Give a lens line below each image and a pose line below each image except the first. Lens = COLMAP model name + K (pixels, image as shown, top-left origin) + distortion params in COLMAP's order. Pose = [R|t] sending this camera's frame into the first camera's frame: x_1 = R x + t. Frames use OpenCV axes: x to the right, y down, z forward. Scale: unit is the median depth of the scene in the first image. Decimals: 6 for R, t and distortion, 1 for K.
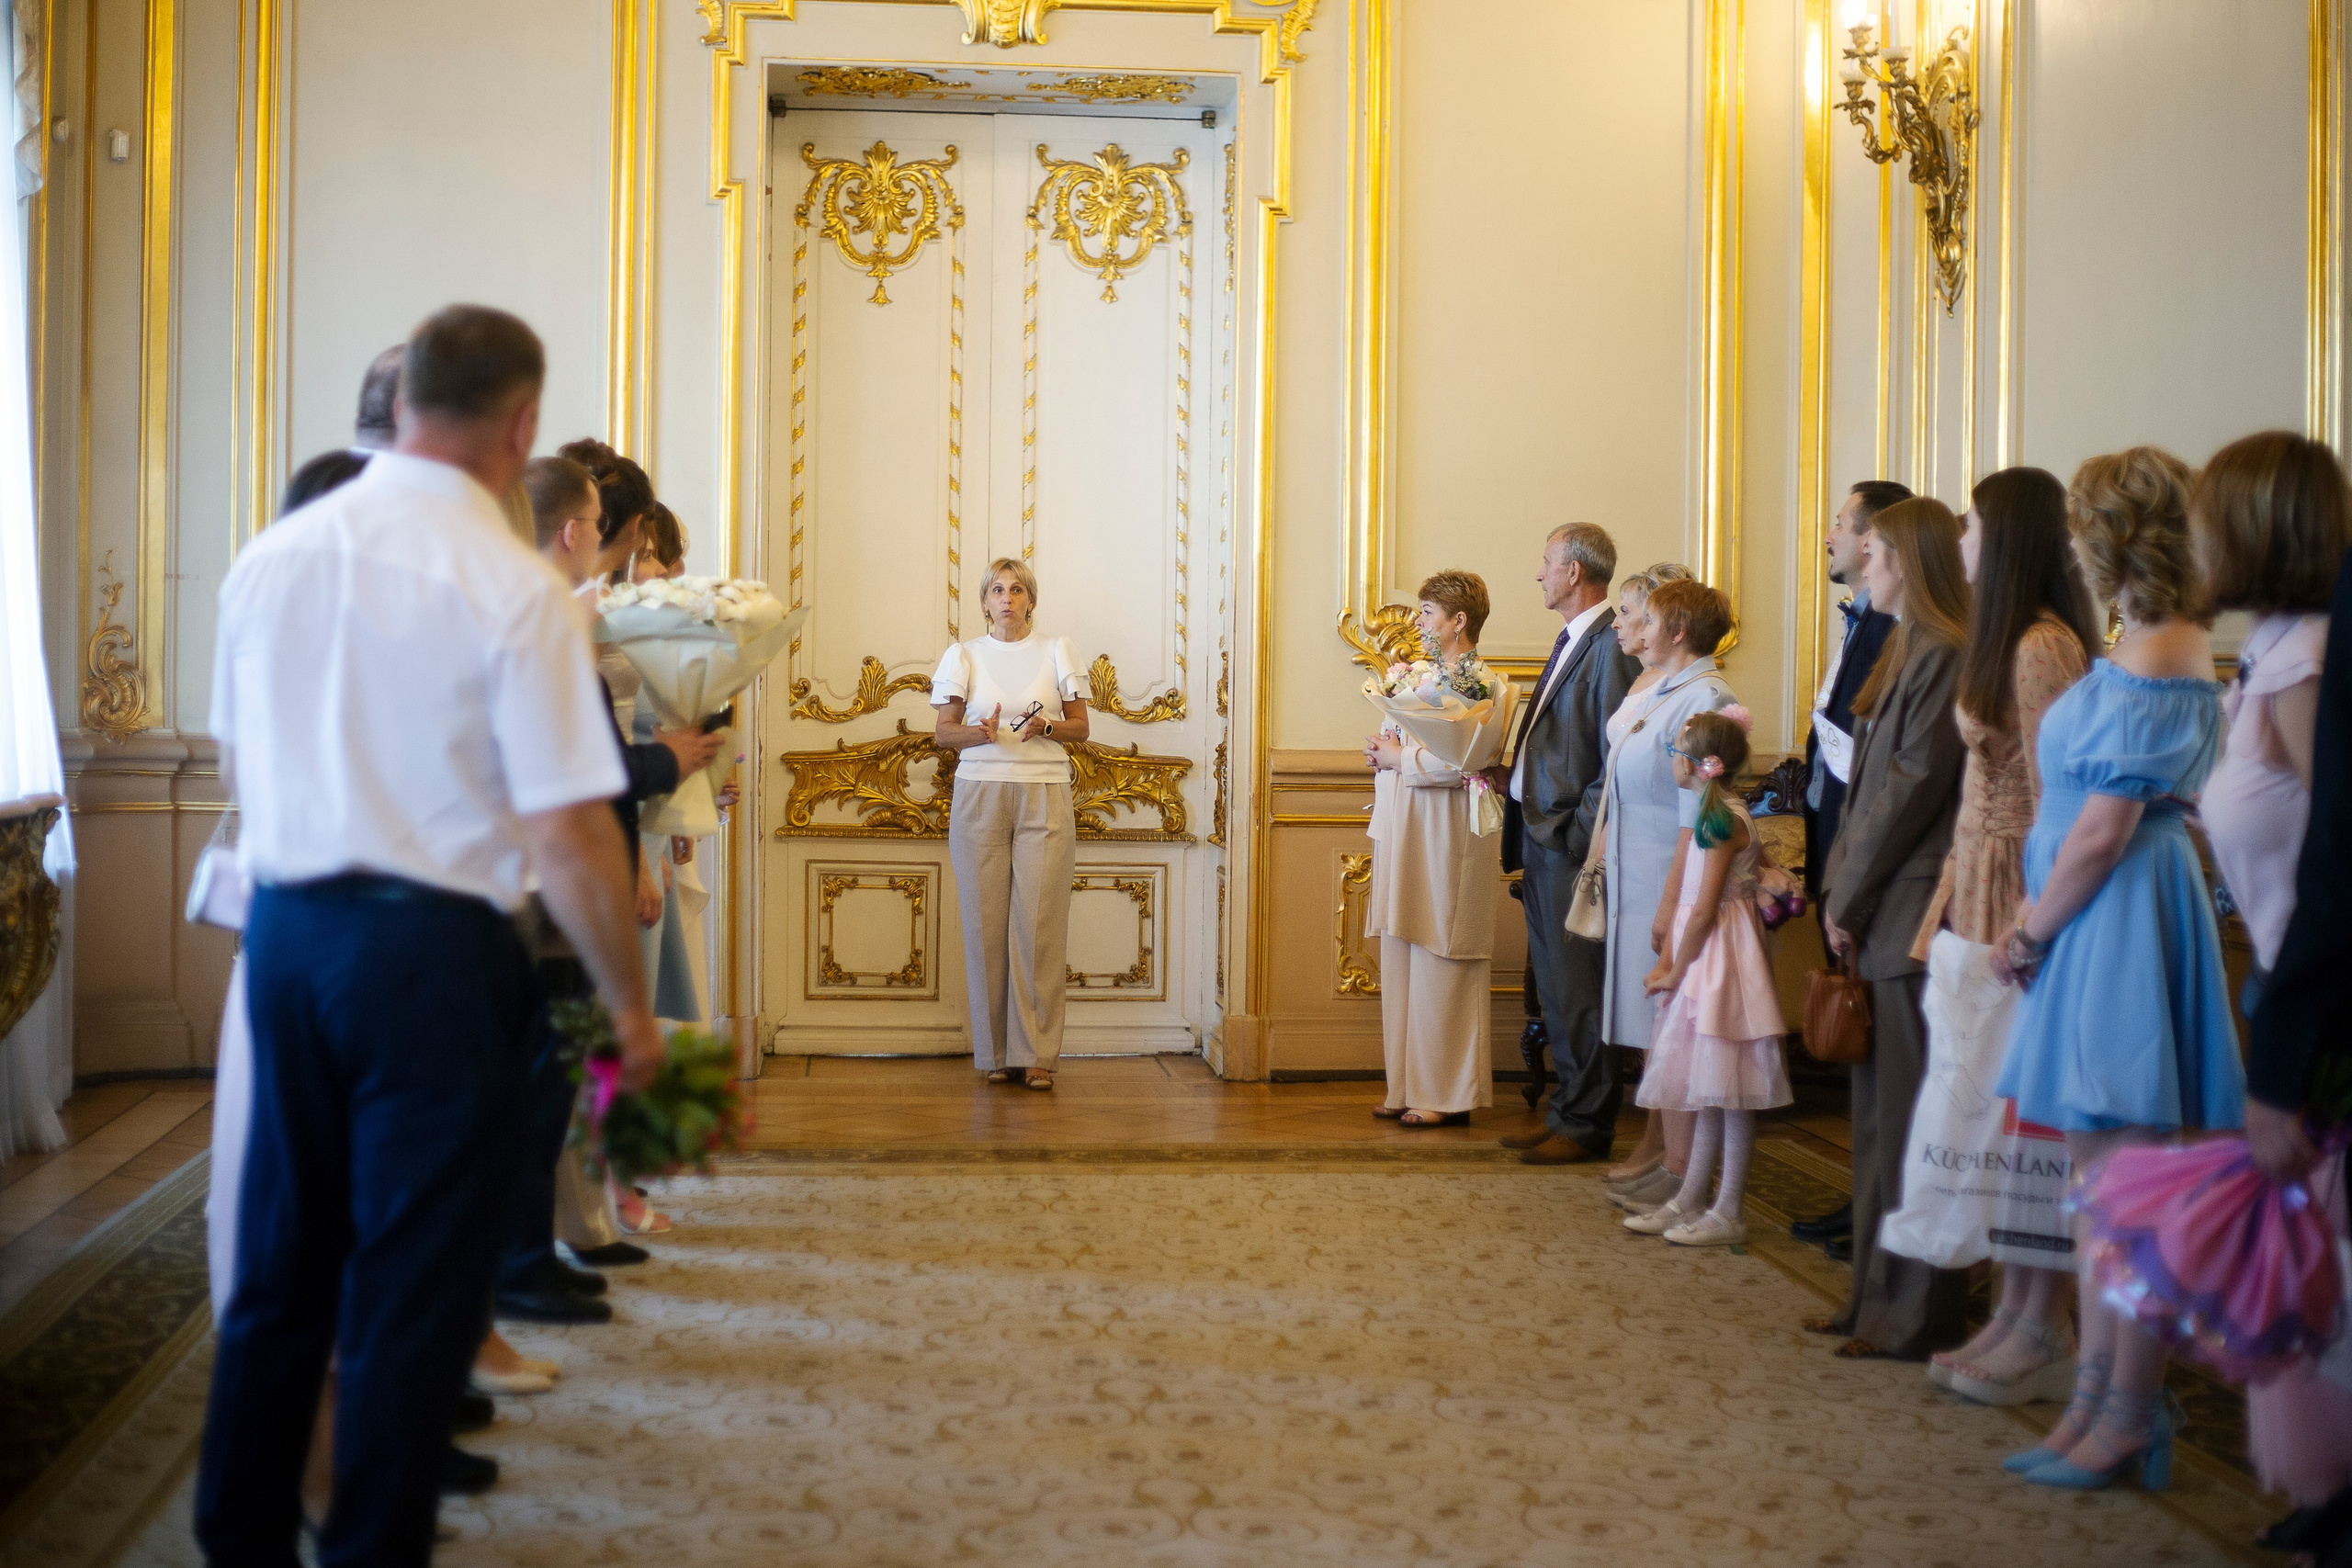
lens RADIAL K [[4073.3, 0, 1176.0], [0, 4073.3, 784.0], [0, 0, 1]] dist [-0.055102, -0.218938]
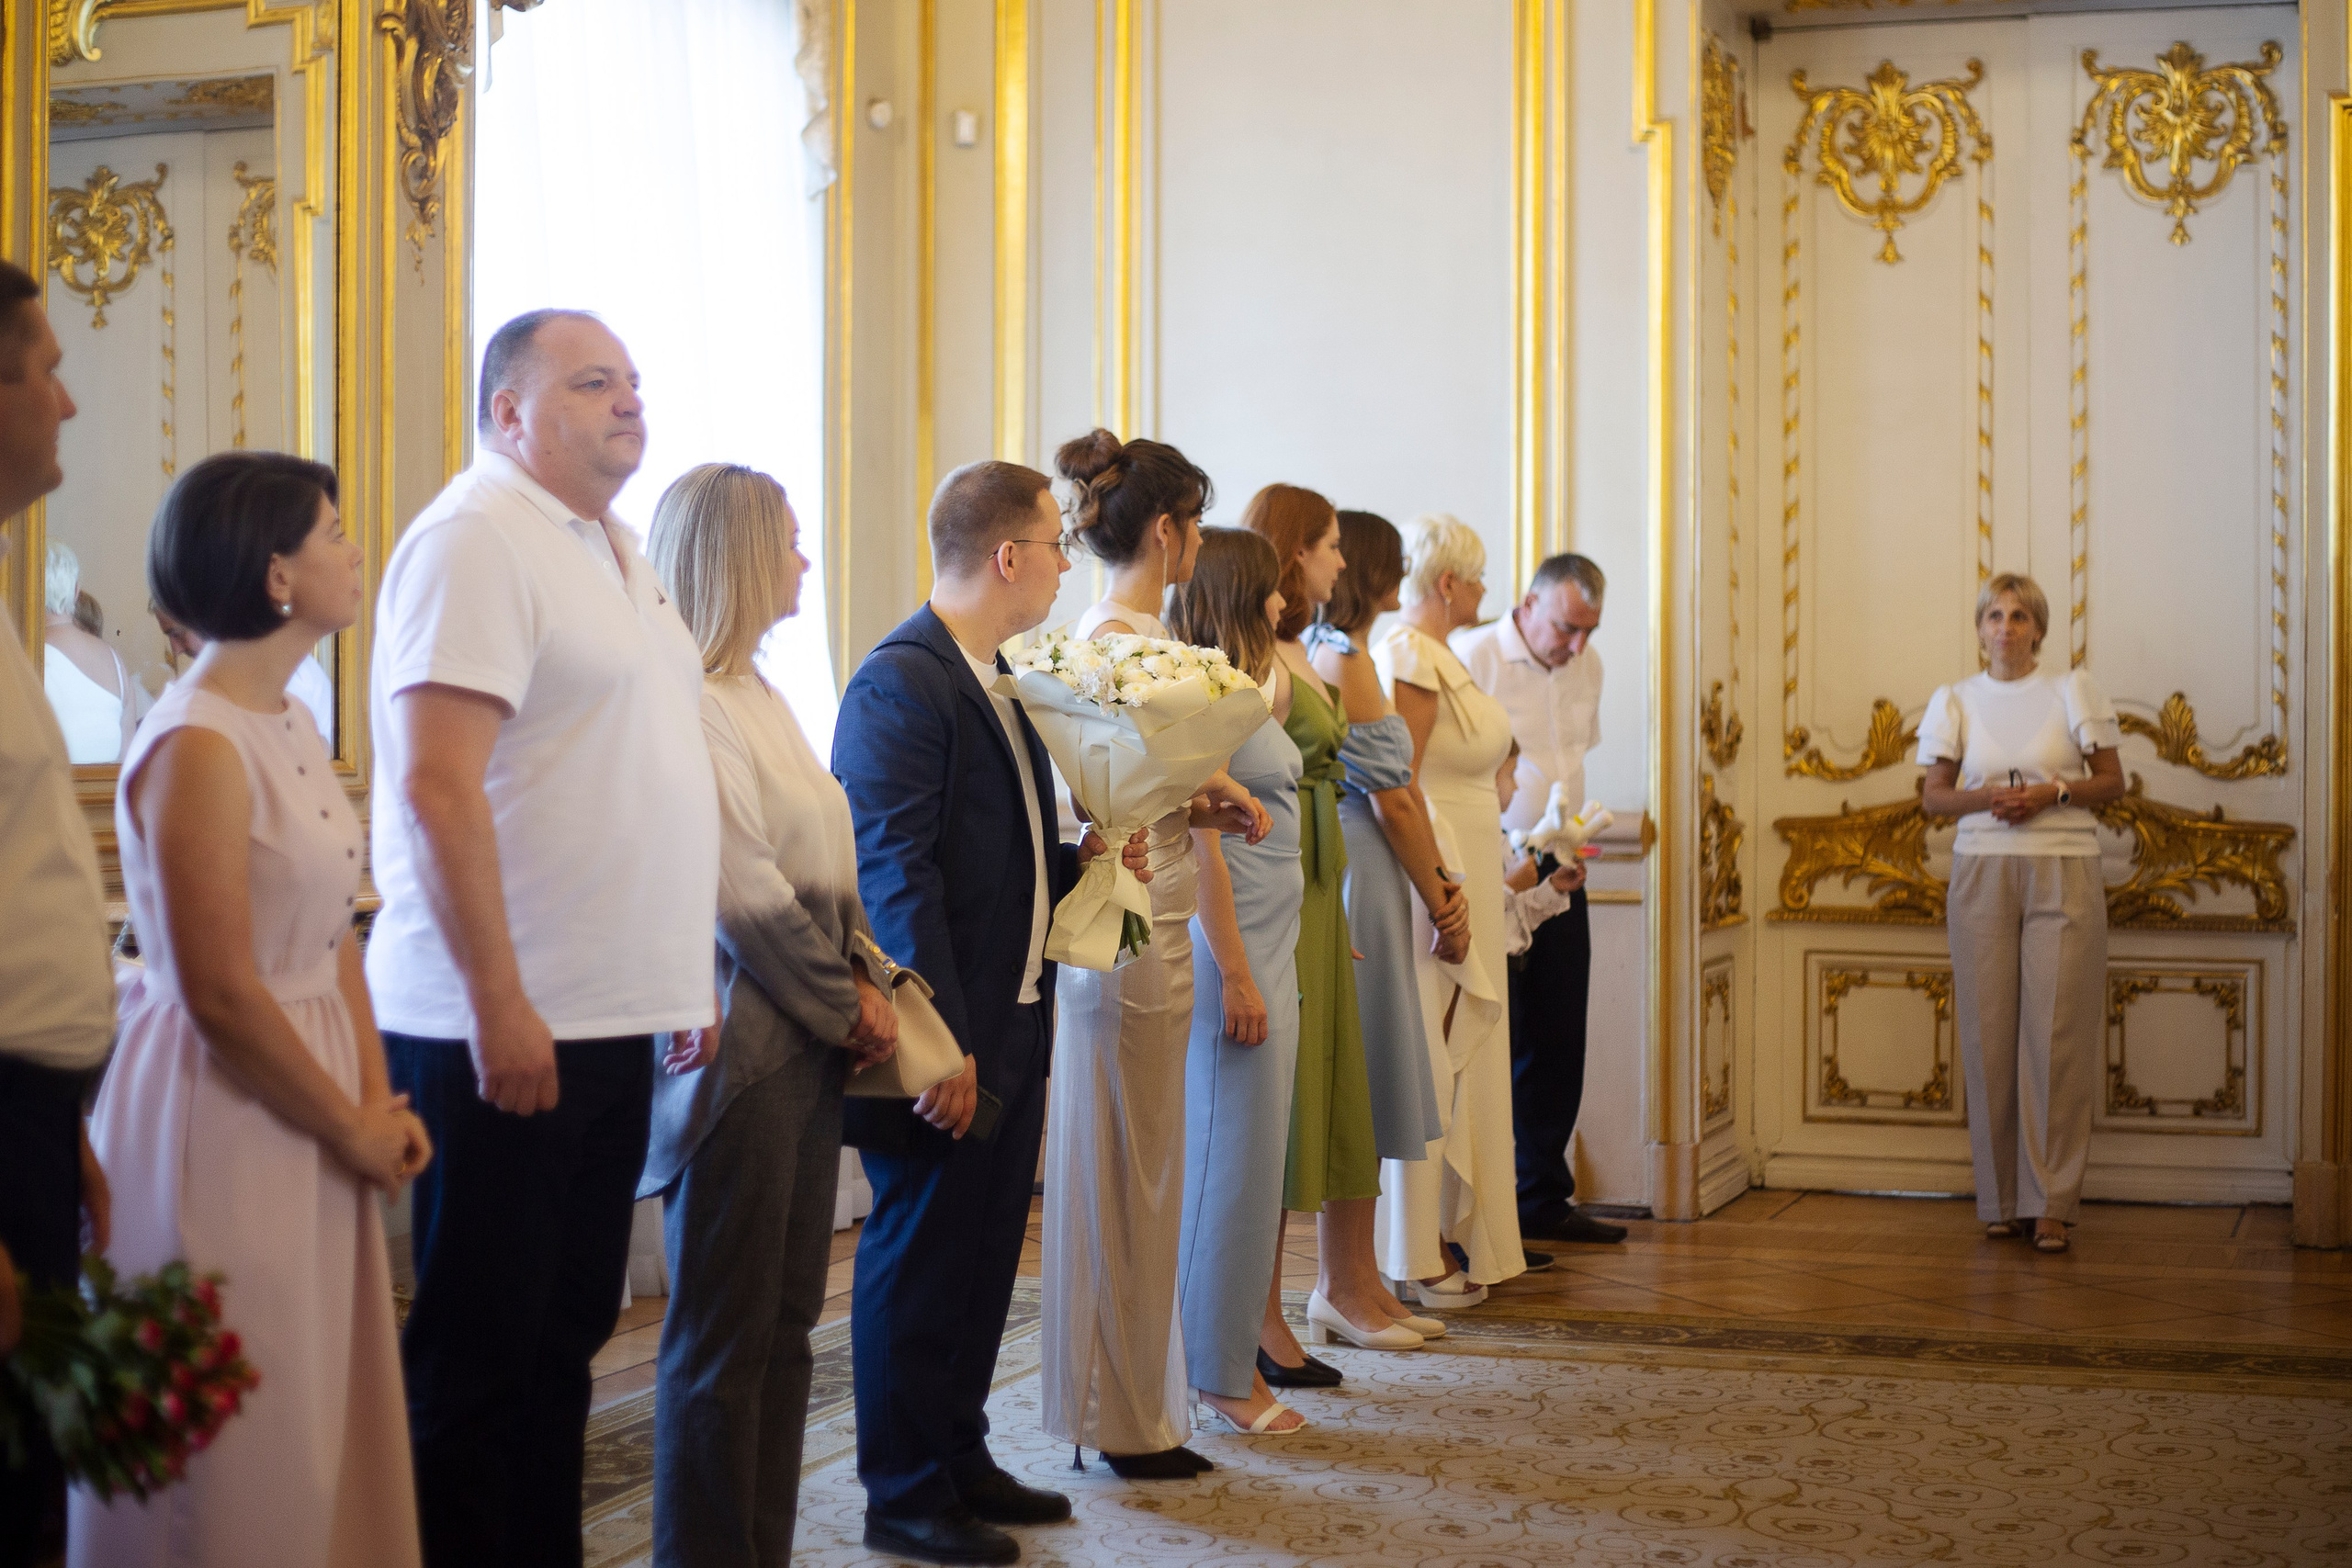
lens RADIAL K [[4073.3, 0, 1176.0], [0, 4073.3, 784.0], [0, 0, 1]] dist [-0.055102, -0.218938]
pose [[0.891348, -0.003665, -0.453304, 0.165641], [-0.000020, 0.999967, -0.008124, -0.007883], [0.453319, 0.007250, 0.891319, 0.217708]]
